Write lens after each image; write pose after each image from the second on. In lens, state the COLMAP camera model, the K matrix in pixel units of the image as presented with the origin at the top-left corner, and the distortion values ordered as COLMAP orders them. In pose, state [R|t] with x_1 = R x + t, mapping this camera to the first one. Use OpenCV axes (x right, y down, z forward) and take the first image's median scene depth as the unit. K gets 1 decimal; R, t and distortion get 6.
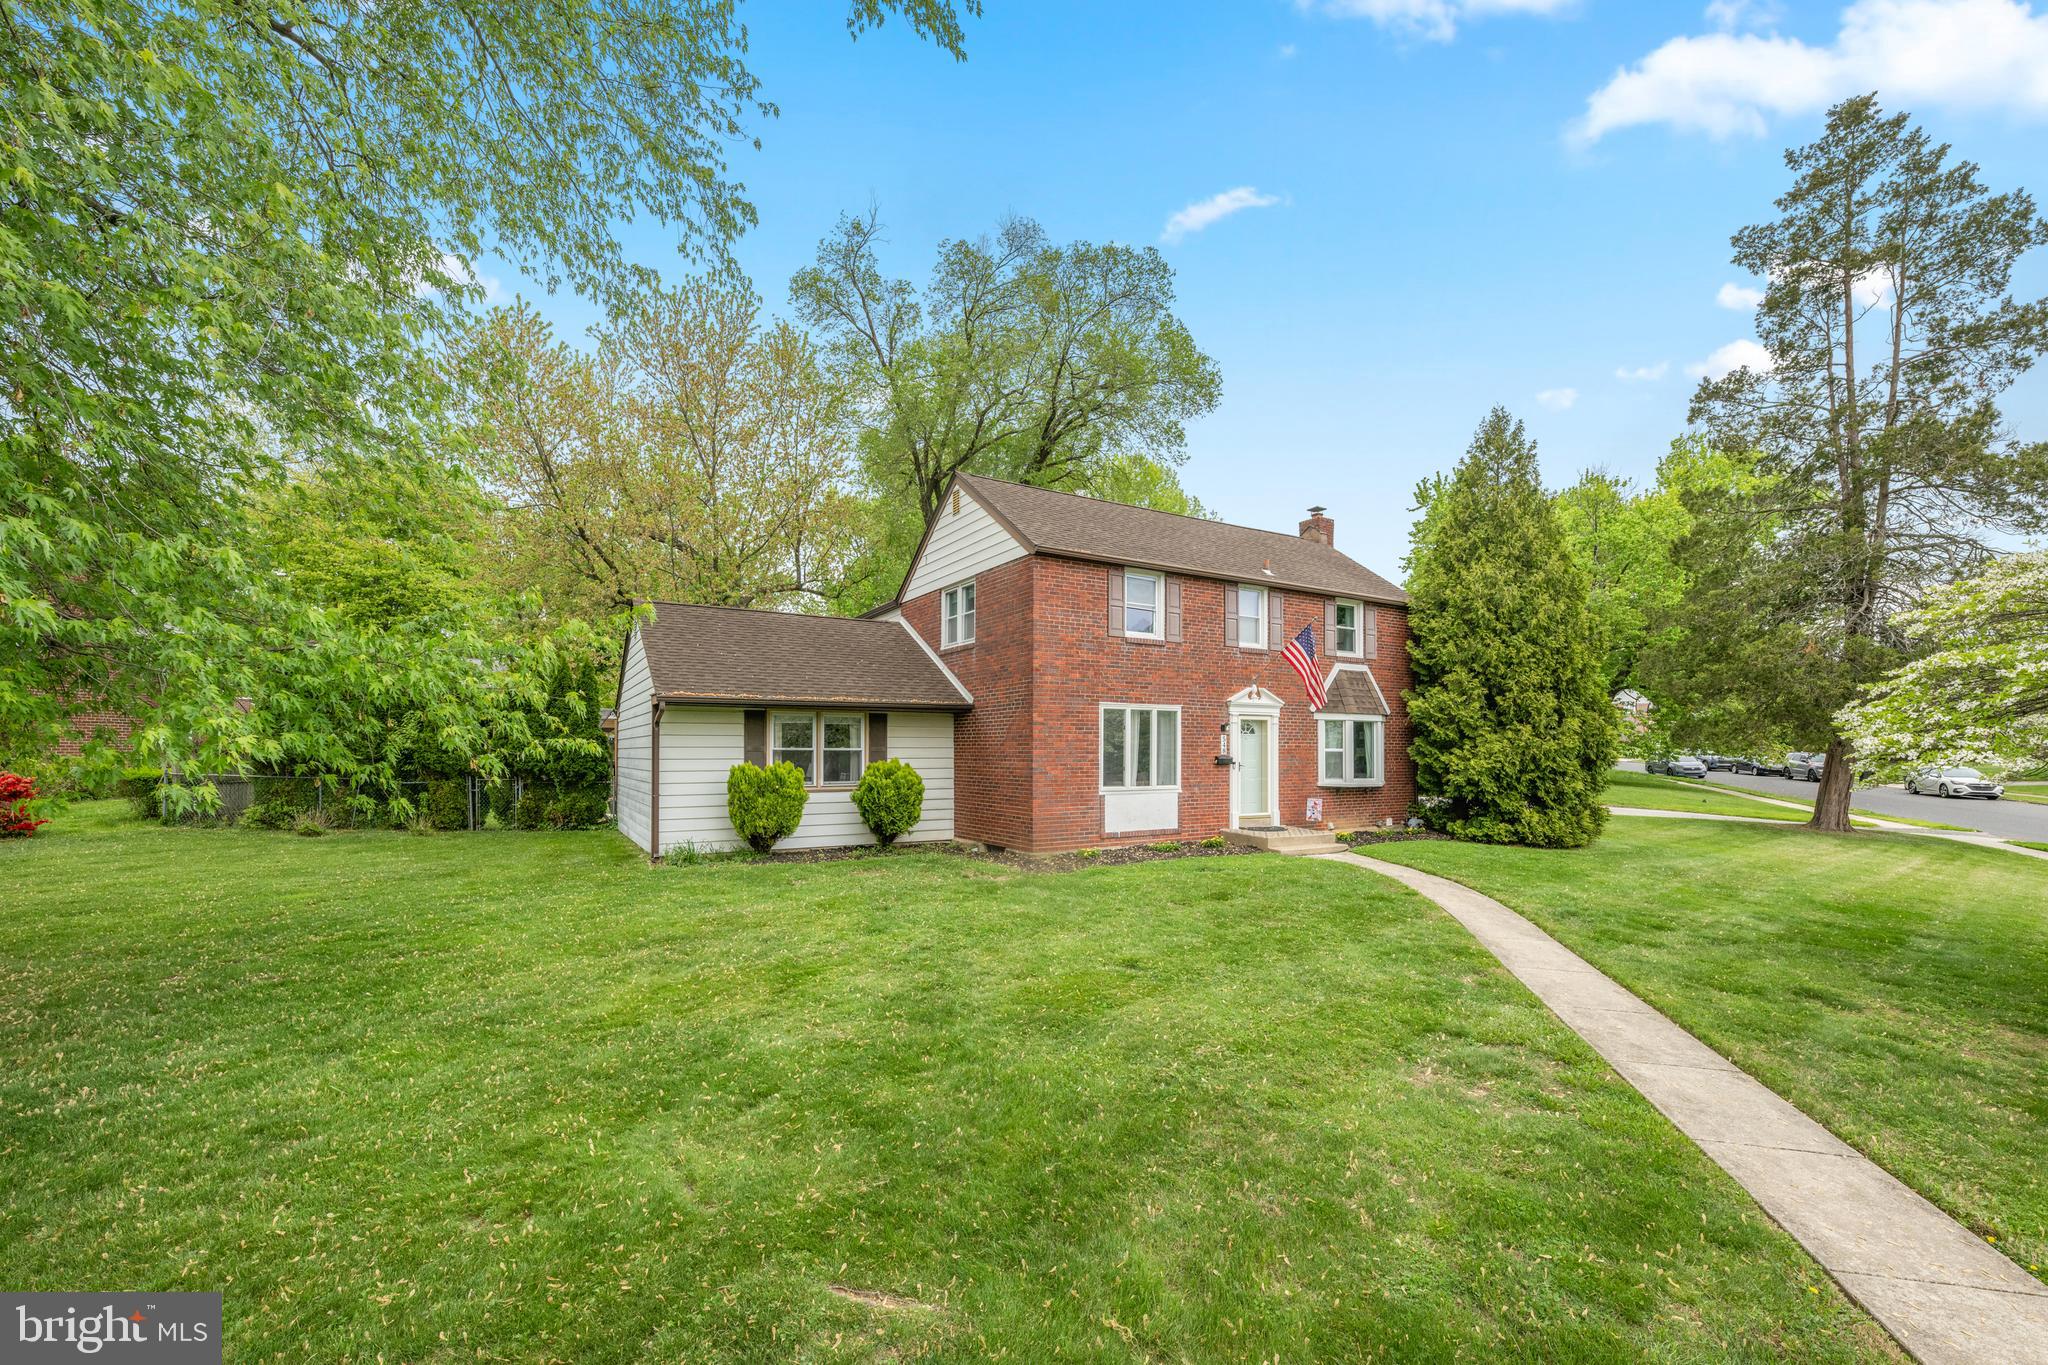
lens RADIAL K [[821.5, 0, 998.8], [0, 821.5, 675.8], [0, 0, 1]] dist [-0.002366, -0.000223]
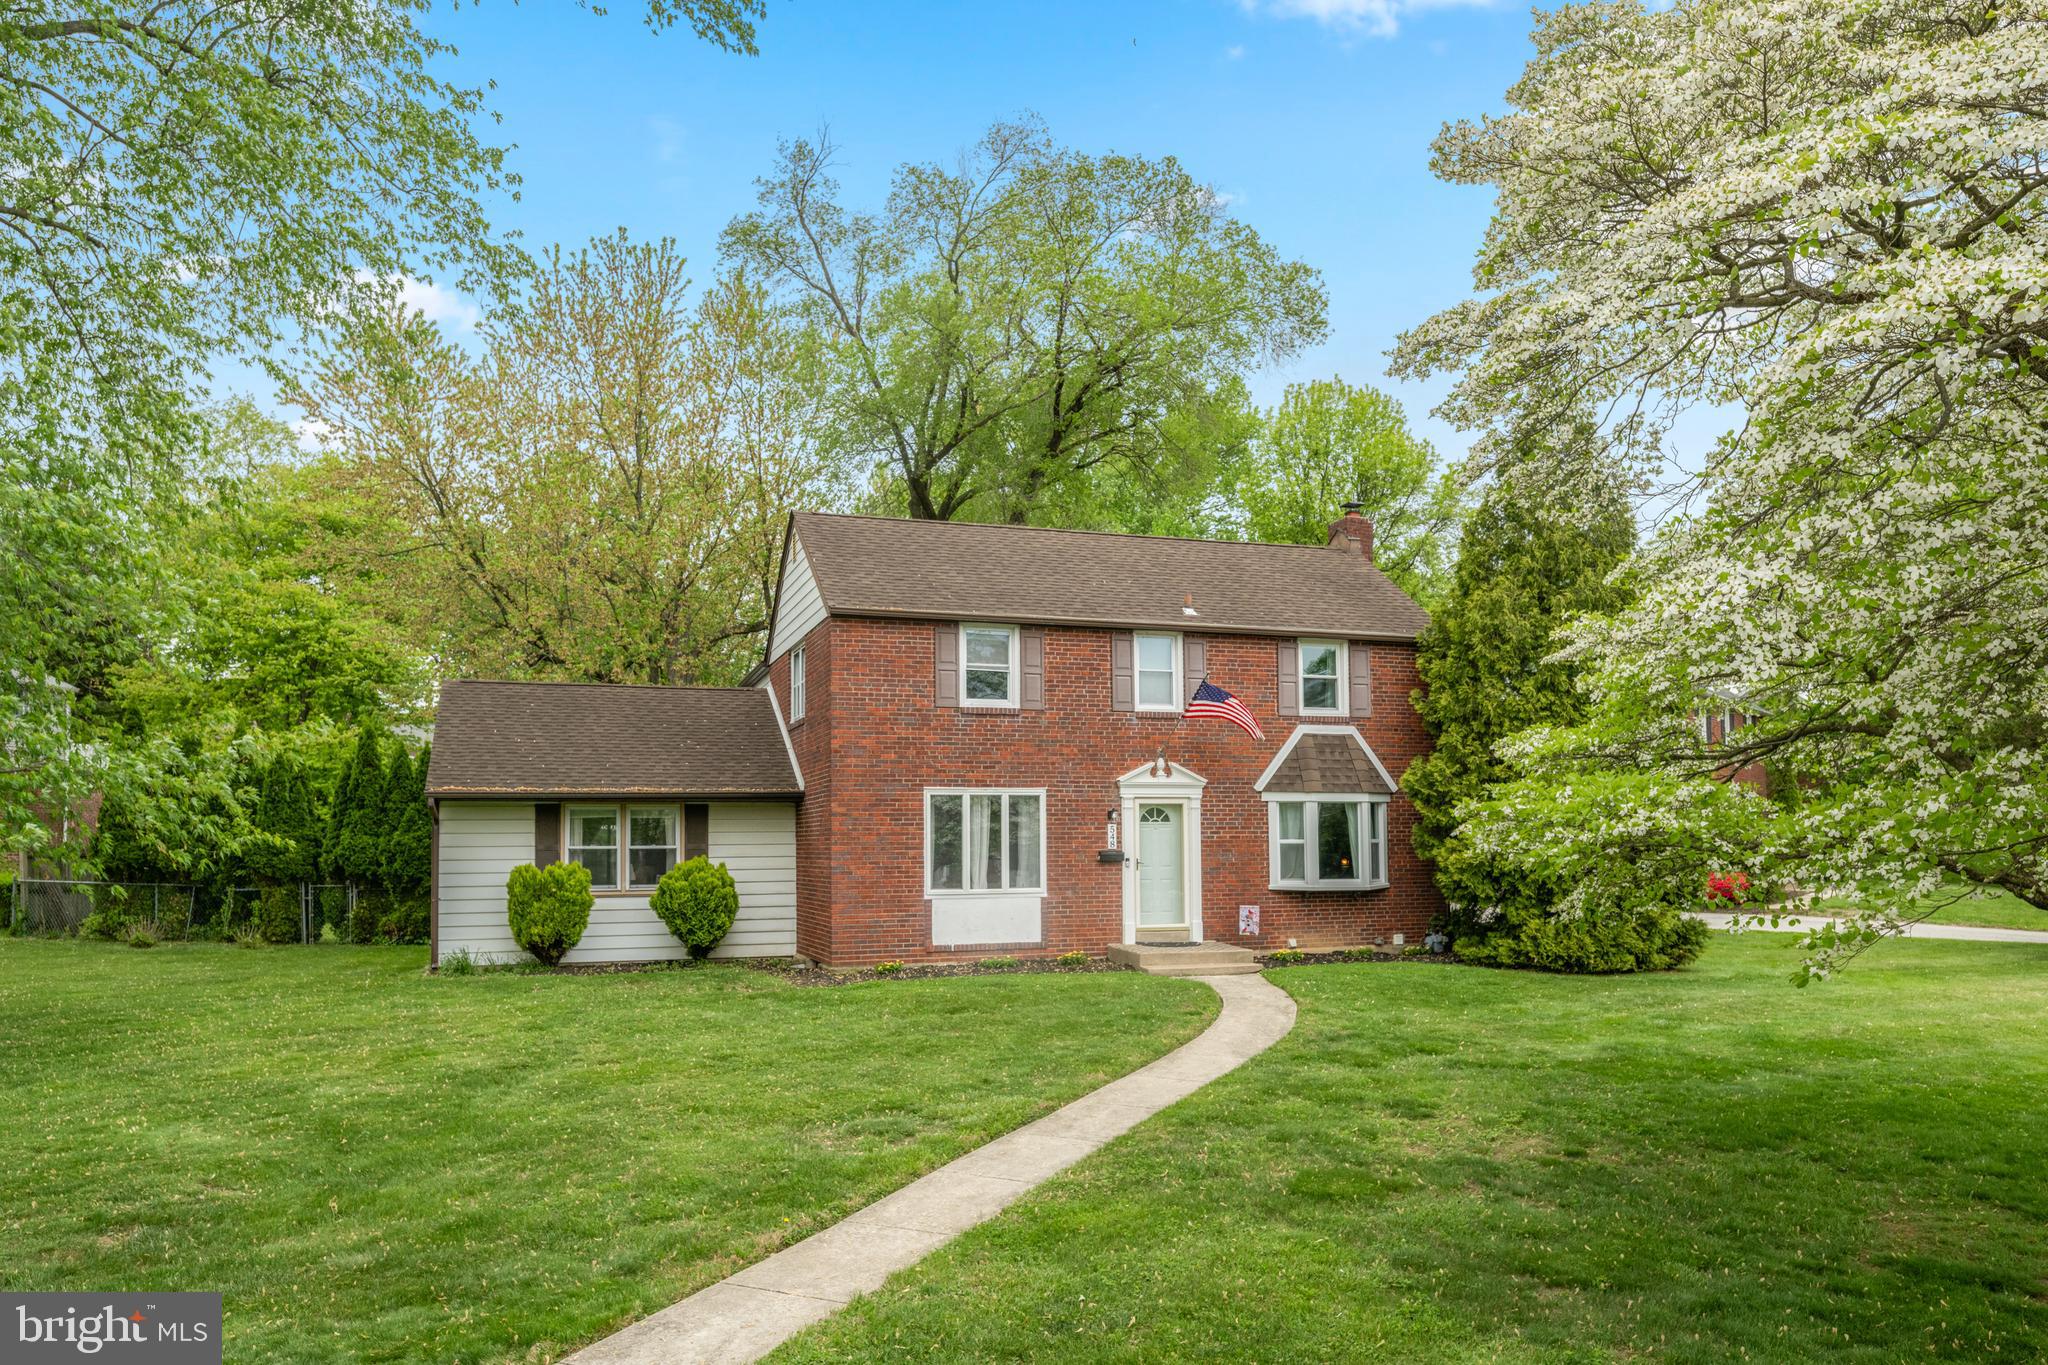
lens RADIAL K [[1402.0, 0, 1024.0], [0, 1402.0, 659.7], [0, 0, 1]] dist [-0.000198, -0.001543]
pose [[0.975108, -0.039695, -0.218148, 0.487214], [0.030604, 0.998523, -0.044896, -0.027496], [0.219608, 0.037102, 0.974882, -0.334186]]
